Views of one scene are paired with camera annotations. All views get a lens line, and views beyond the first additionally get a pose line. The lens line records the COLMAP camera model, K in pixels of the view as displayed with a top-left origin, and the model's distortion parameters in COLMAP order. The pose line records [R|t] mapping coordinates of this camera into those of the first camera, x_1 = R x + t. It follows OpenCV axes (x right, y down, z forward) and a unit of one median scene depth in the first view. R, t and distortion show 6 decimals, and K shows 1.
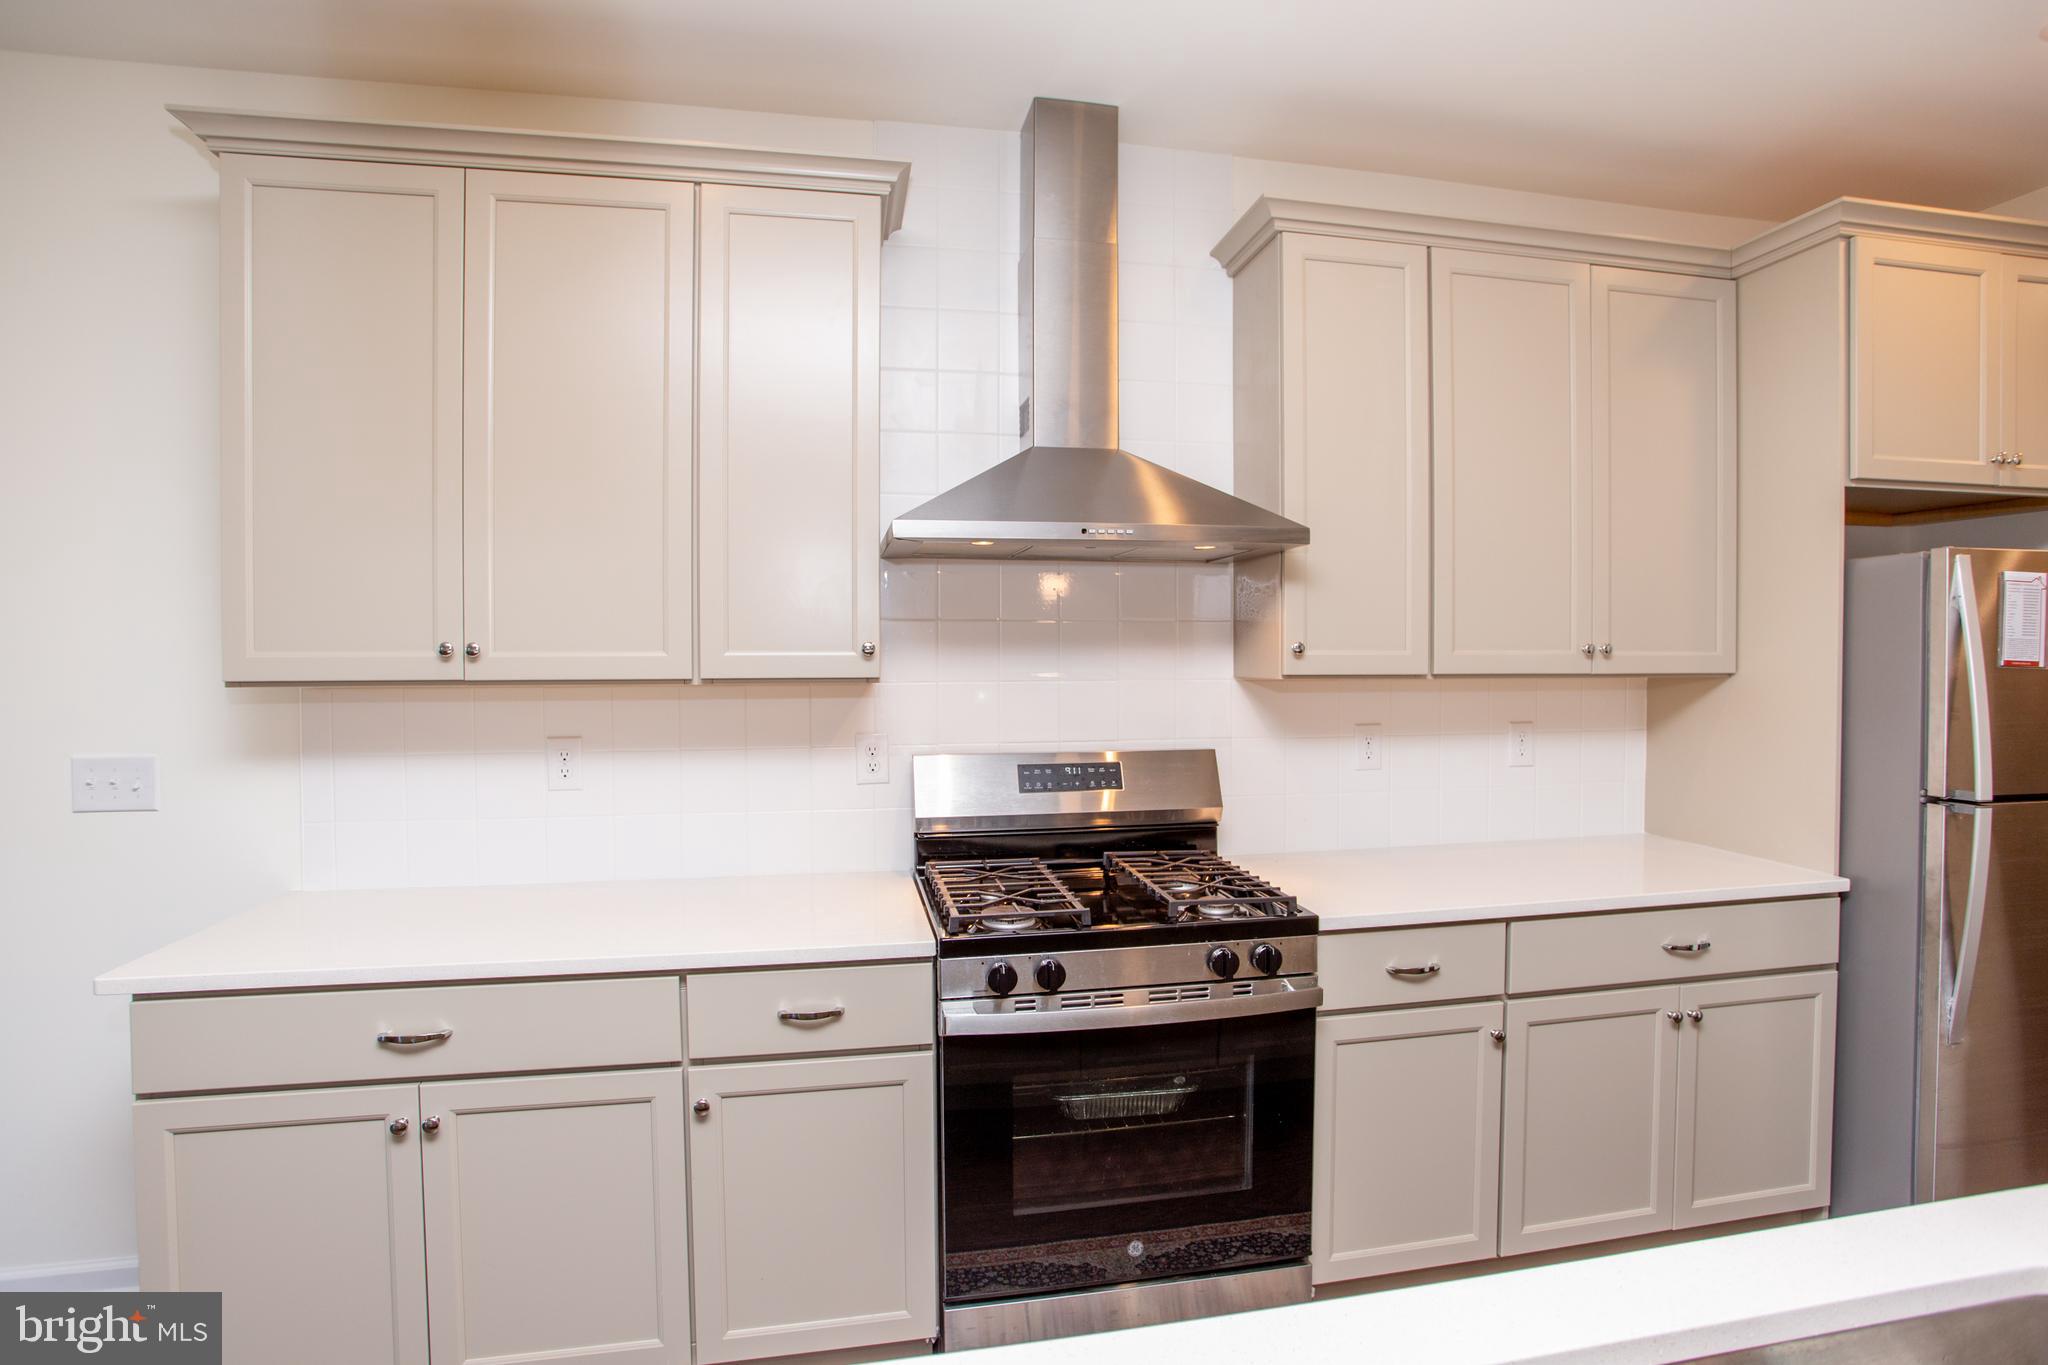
lens RADIAL K [[1053.7, 0, 1063.8], [0, 1053.7, 682.5], [0, 0, 1]] dist [-0.049819, 0.000313]
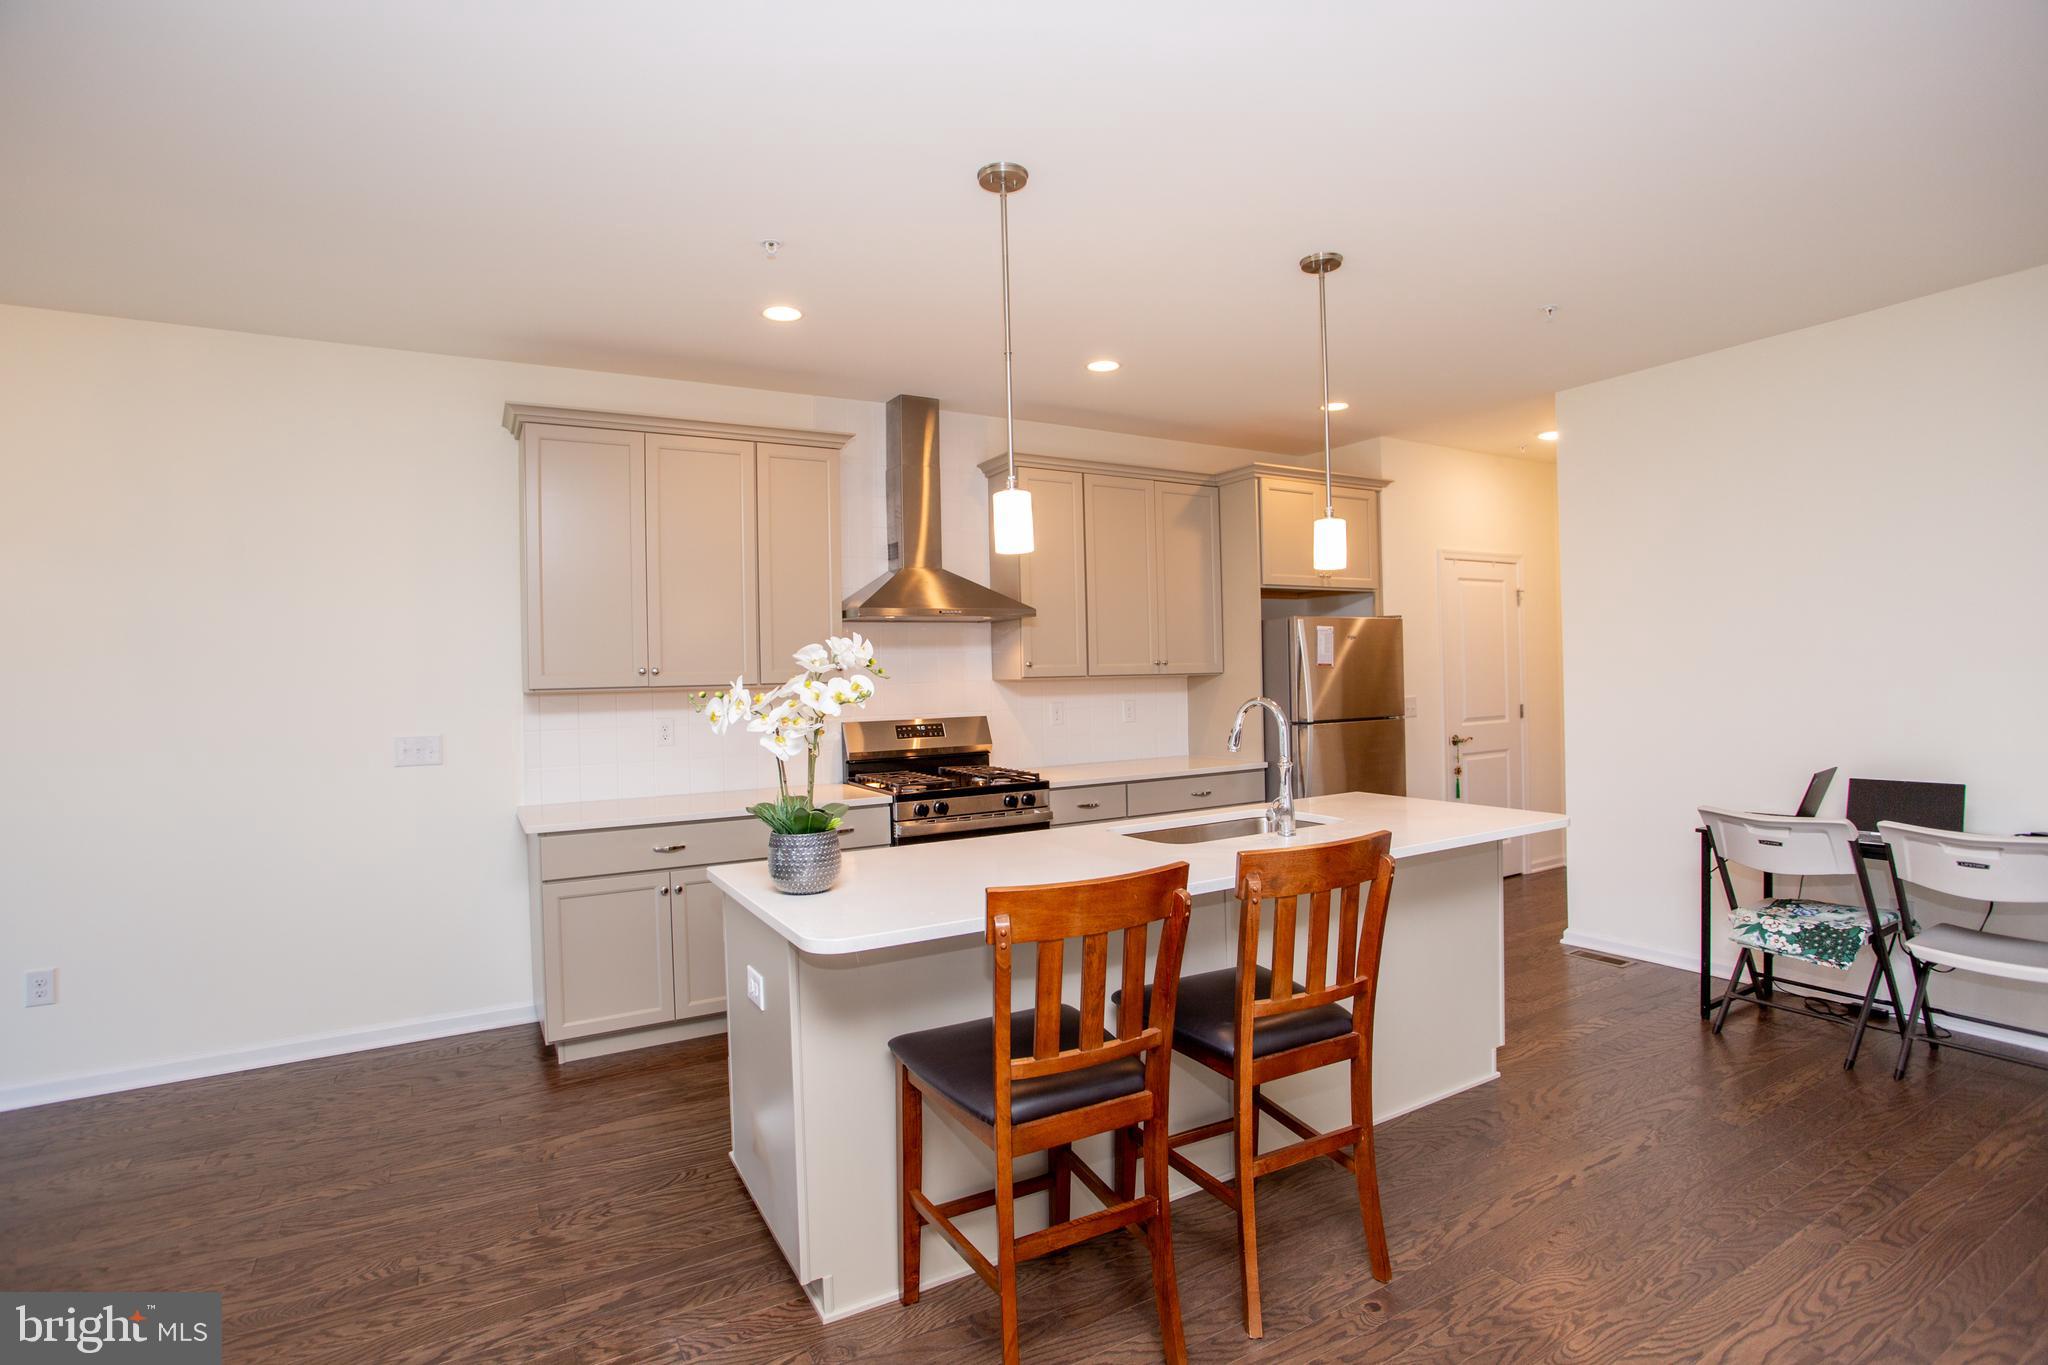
lens RADIAL K [[989.2, 0, 1015.0], [0, 989.2, 672.4], [0, 0, 1]] dist [-0.081190, 0.035546]
pose [[0.954188, -0.017831, 0.298677, -0.440170], [0.025403, 0.999446, -0.021488, 0.028736], [-0.298129, 0.028091, 0.954112, -0.980523]]
